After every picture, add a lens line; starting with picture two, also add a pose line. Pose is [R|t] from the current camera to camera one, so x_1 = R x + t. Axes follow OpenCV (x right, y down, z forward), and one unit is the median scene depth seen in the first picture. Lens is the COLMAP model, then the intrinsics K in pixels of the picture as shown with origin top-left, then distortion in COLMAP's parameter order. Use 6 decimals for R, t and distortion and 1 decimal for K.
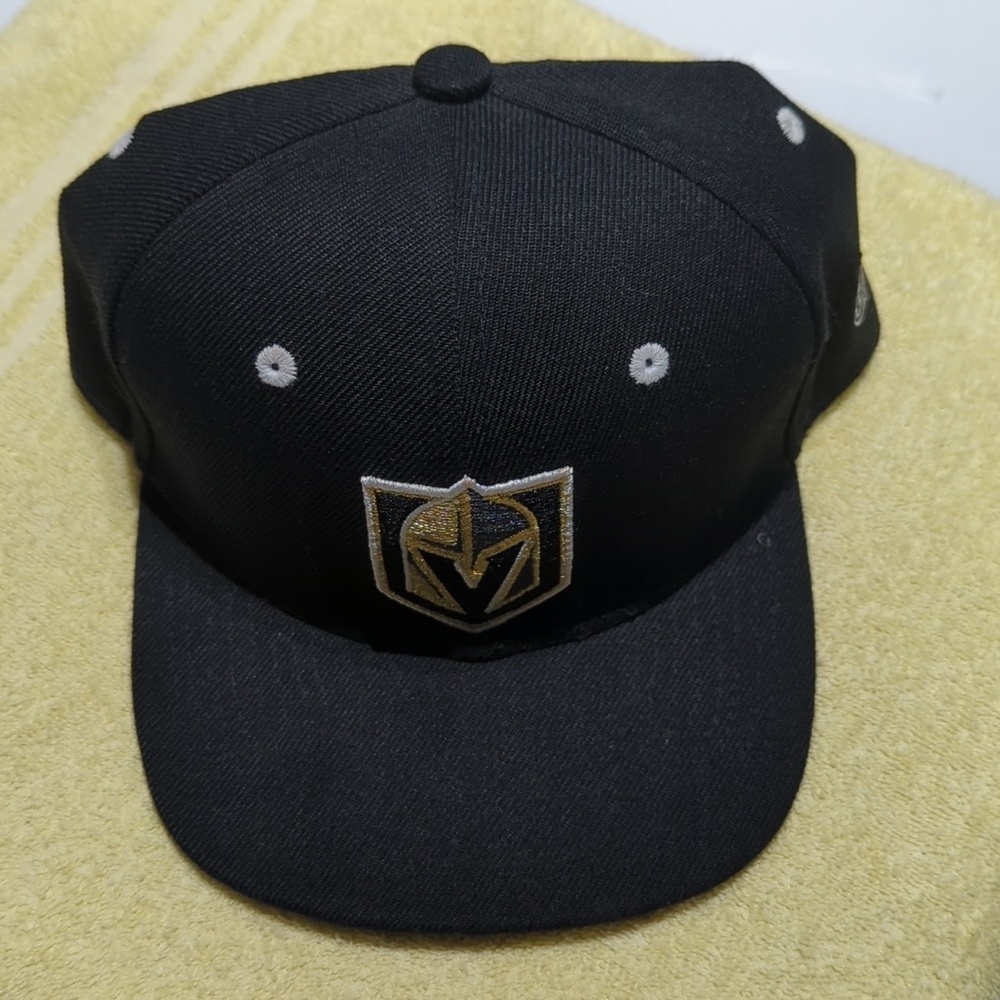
lens RADIAL K [[1807.0, 0, 500.0], [0, 1807.0, 500.0], [0, 0, 1]] dist [0.175894, -2.287371]
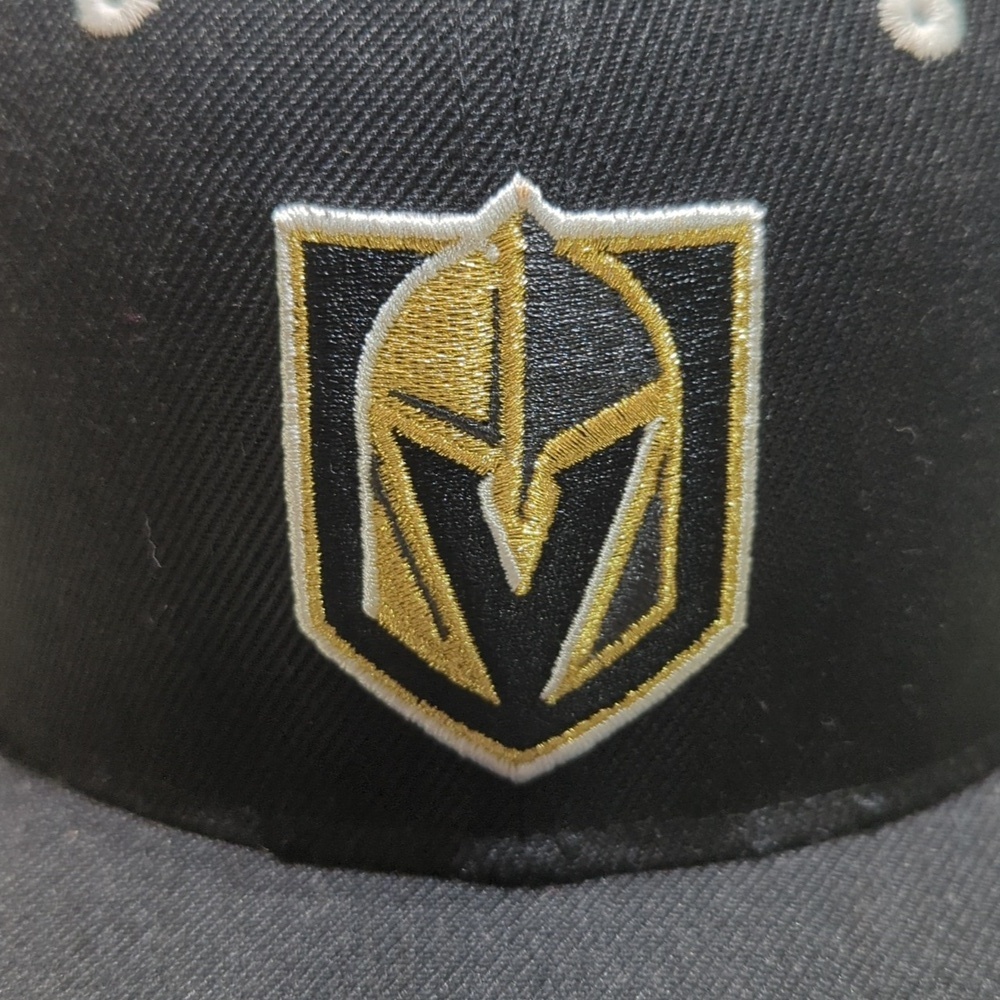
lens RADIAL K [[1807.0, 0, 500.0], [0, 1807.0, 500.0], [0, 0, 1]] dist [0.175894, -2.287371]
pose [[0.999322, 0.028426, -0.023405, -0.010361], [-0.036598, 0.836770, -0.546330, 0.270538], [0.004055, 0.546816, 0.837243, 0.648590]]
